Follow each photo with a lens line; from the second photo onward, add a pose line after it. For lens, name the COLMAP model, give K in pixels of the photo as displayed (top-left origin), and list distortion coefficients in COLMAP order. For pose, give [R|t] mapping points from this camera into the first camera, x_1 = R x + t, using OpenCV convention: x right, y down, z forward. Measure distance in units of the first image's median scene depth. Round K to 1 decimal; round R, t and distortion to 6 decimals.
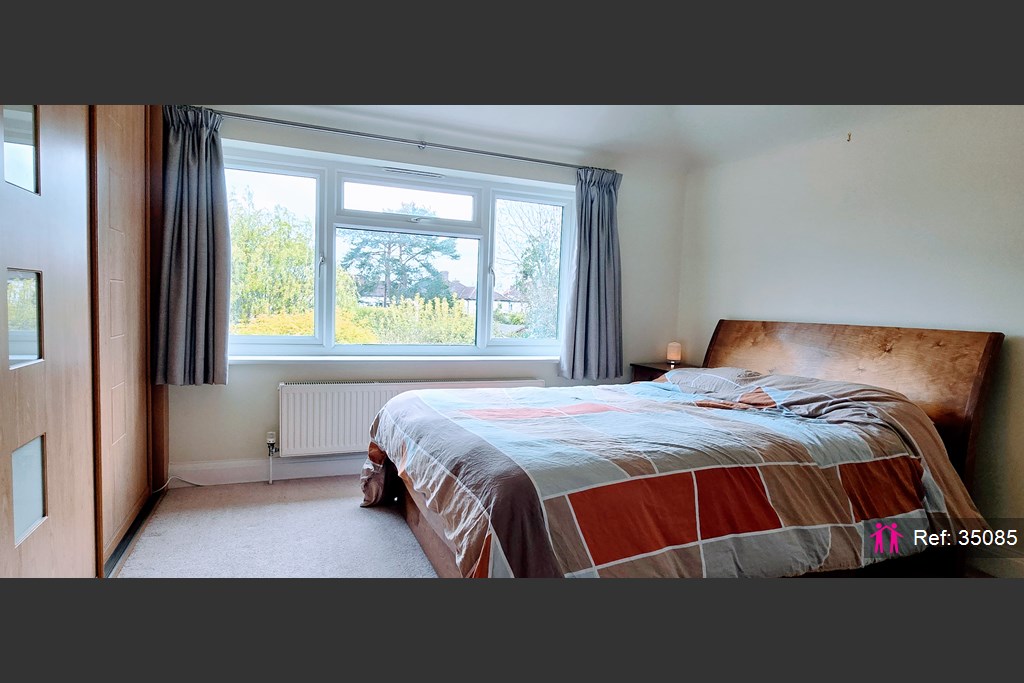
lens RADIAL K [[568.8, 0, 512.0], [0, 568.8, 341.5], [0, 0, 1]] dist [0.001476, 0.000140]
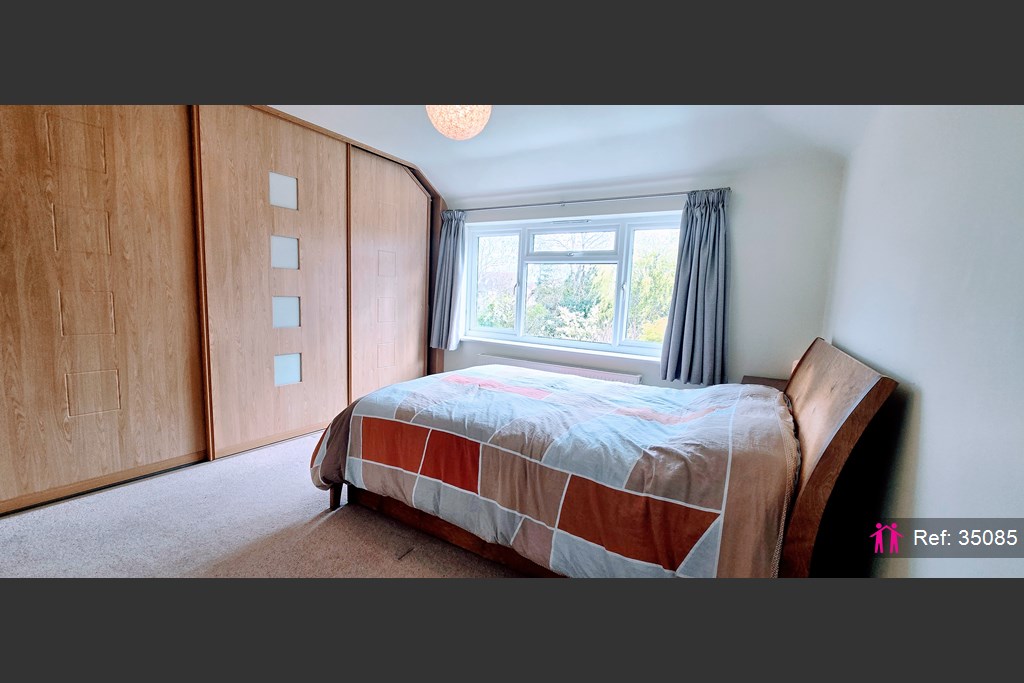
lens RADIAL K [[413.4, 0, 512.0], [0, 413.4, 341.5], [0, 0, 1]] dist [0.000251, -0.000014]
pose [[0.586488, 0.081056, -0.805892, 0.613890], [-0.072532, 0.996238, 0.047416, -0.028984], [0.806704, 0.030644, 0.590161, 0.257735]]
